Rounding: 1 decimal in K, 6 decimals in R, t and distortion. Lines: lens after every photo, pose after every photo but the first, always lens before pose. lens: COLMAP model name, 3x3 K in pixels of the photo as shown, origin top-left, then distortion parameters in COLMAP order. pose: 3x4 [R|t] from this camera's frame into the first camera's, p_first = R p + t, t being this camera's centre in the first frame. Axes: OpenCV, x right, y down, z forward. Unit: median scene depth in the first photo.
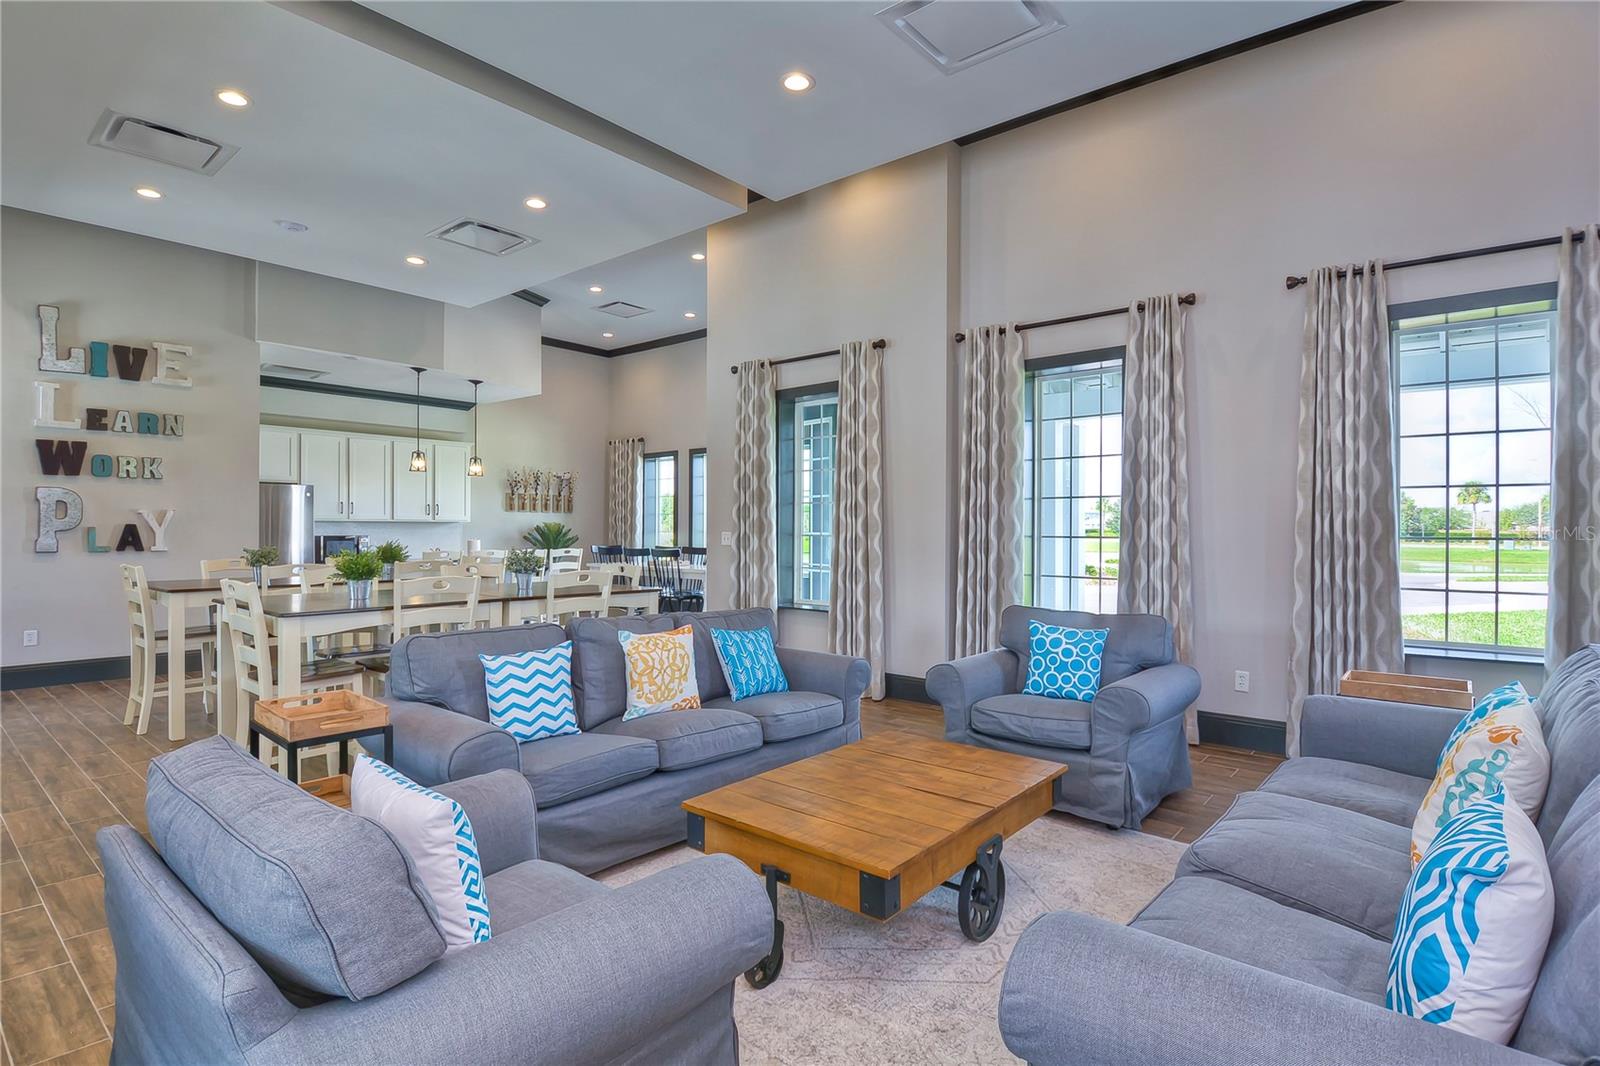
lens RADIAL K [[758.3, 0, 800.0], [0, 758.3, 533.0], [0, 0, 1]] dist [0.000411, -0.000034]
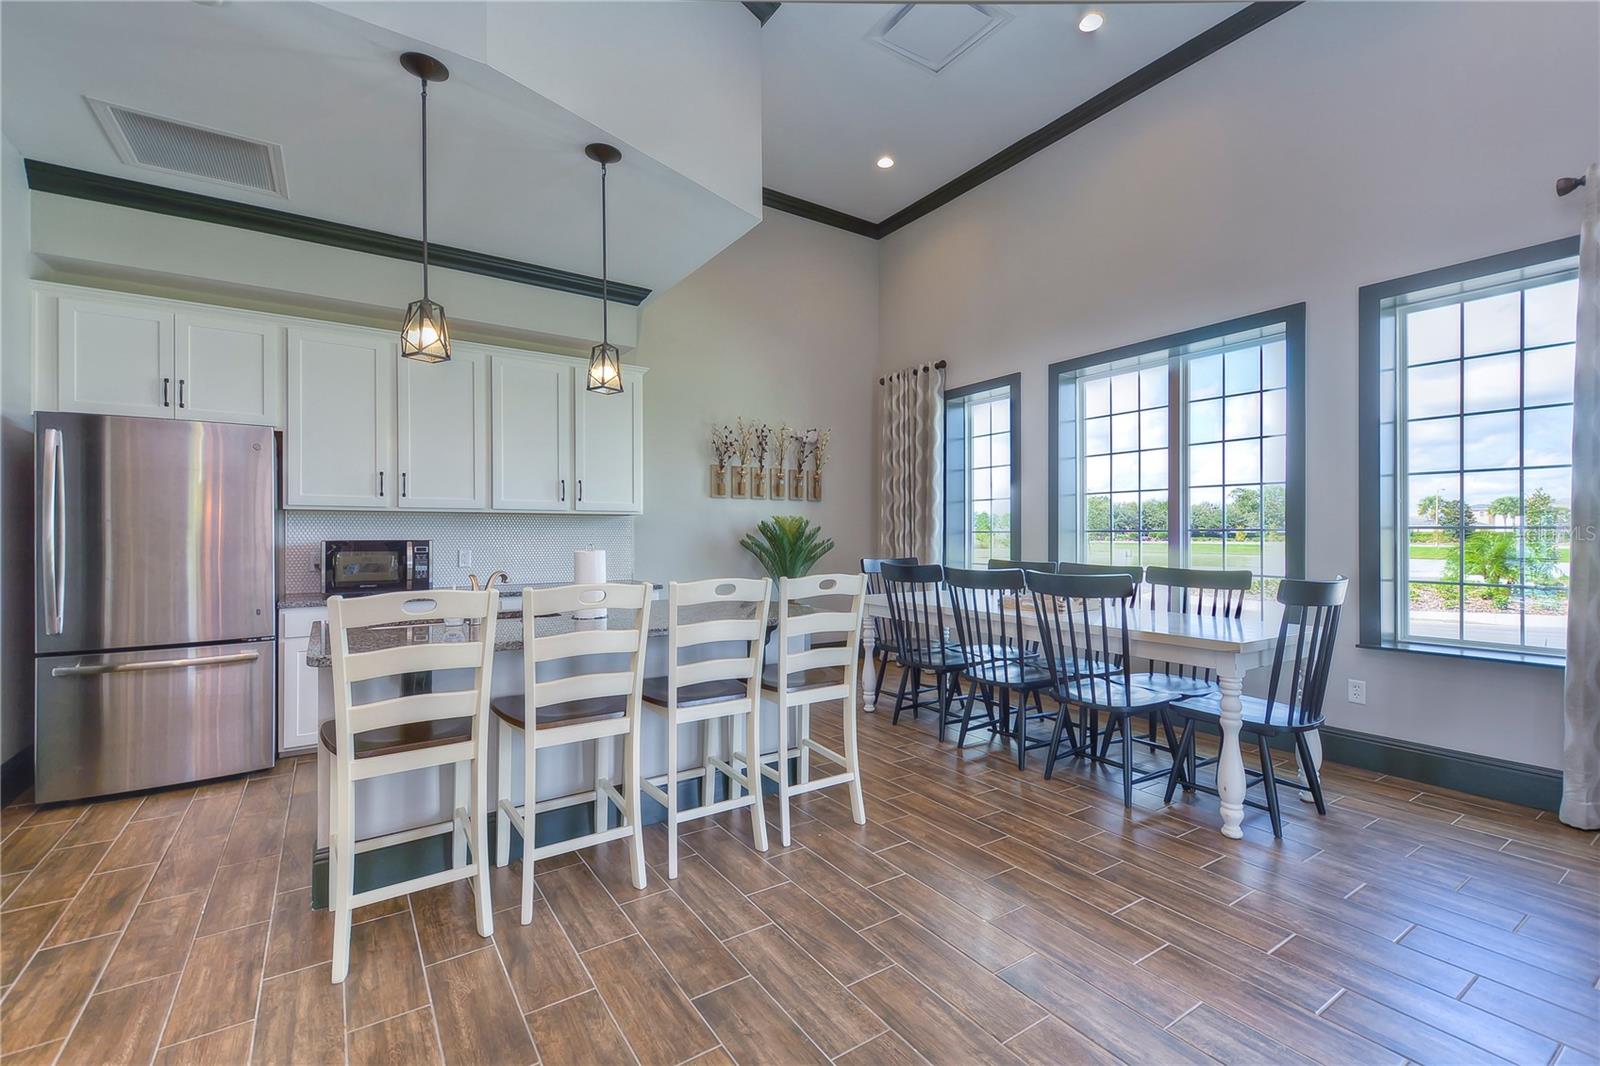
lens RADIAL K [[755.5, 0, 810.6], [0, 755.5, 541.3], [0, 0, 1]] dist [0.003215, -0.000050]
pose [[0.958962, -0.001260, -0.283533, -0.149720], [0.002831, 0.999983, 0.005129, 0.001777], [0.283522, -0.005722, 0.958949, 0.461078]]
